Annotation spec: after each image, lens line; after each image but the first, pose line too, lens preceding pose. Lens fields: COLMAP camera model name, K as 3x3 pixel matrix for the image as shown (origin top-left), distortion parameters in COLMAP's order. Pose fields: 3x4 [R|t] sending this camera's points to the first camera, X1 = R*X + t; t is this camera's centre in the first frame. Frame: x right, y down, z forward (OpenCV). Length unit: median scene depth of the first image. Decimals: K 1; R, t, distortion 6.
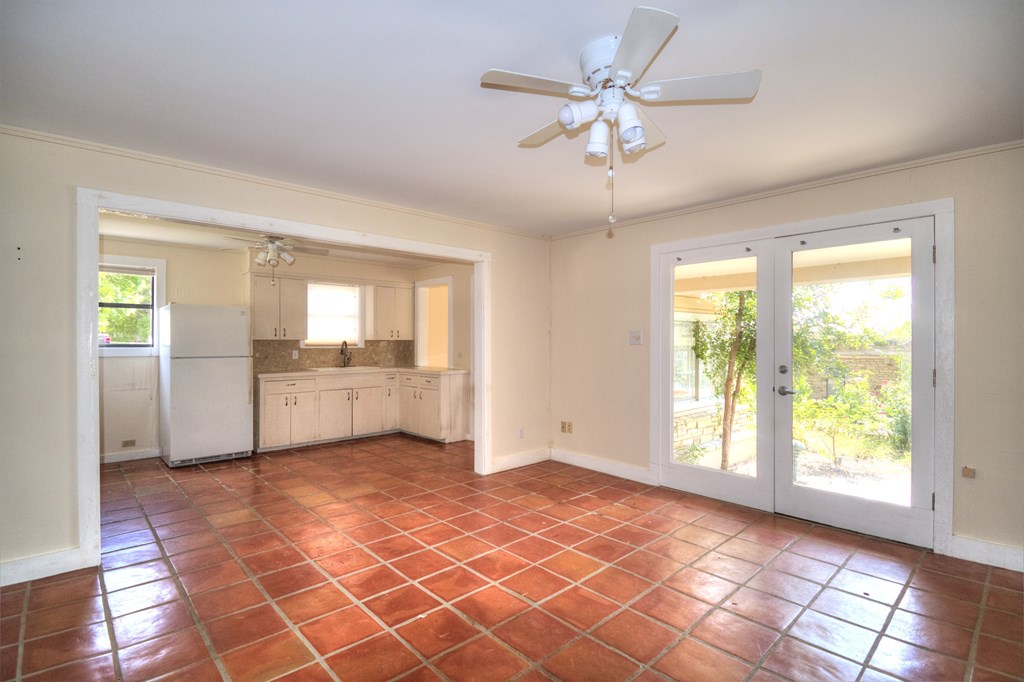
lens RADIAL K [[484.1, 0, 512.0], [0, 484.1, 341.0], [0, 0, 1]] dist [-0.002588, -0.000878]
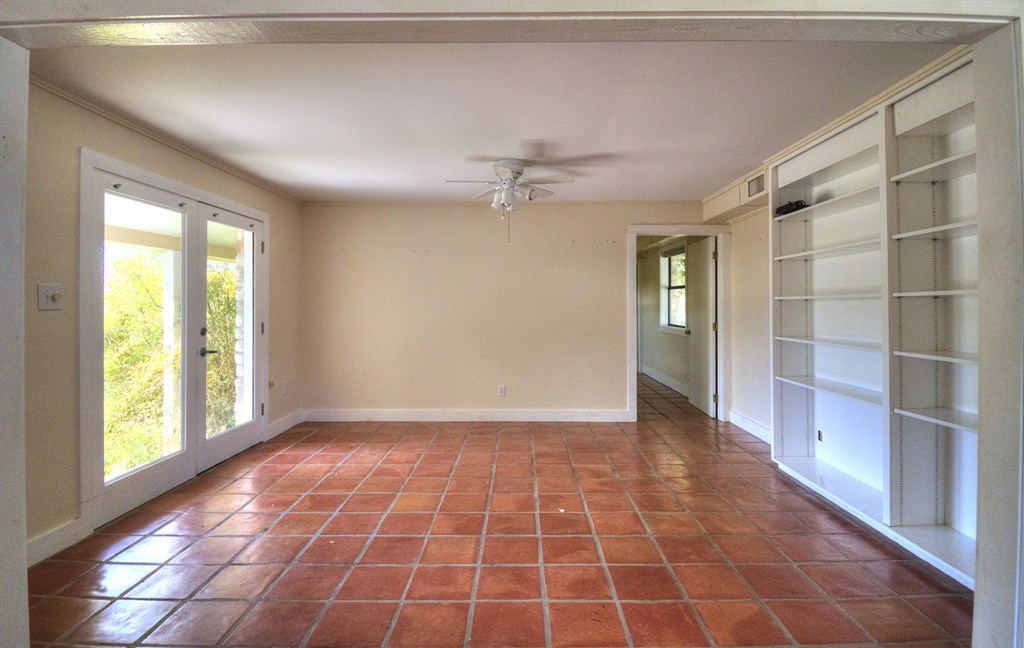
lens RADIAL K [[519.0, 0, 517.3], [0, 519.0, 302.9], [0, 0, 1]] dist [-0.000382, -0.000122]
pose [[-0.730090, 0.001093, 0.683350, -0.585163], [-0.003384, 0.999981, -0.005215, 0.001770], [-0.683343, -0.006120, -0.730072, 1.162362]]
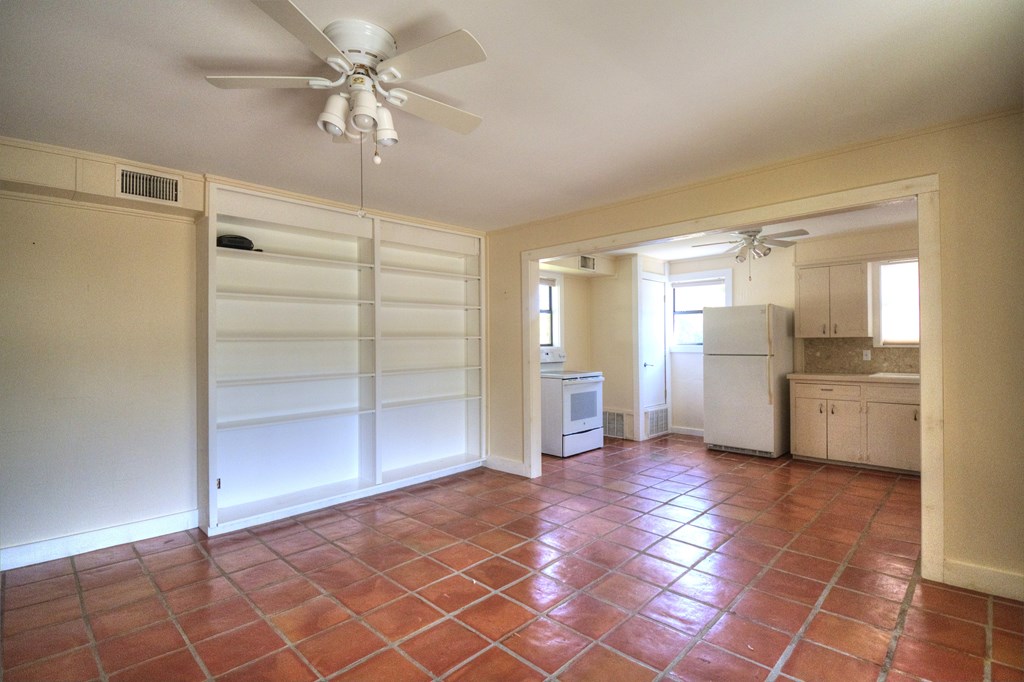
lens RADIAL K [[484.1, 0, 512.0], [0, 484.1, 341.0], [0, 0, 1]] dist [-0.002588, -0.000878]
pose [[0.049340, -0.003569, -0.998776, 0.530447], [0.012106, 0.999922, -0.002975, -0.000587], [0.998709, -0.011945, 0.049379, 0.566552]]
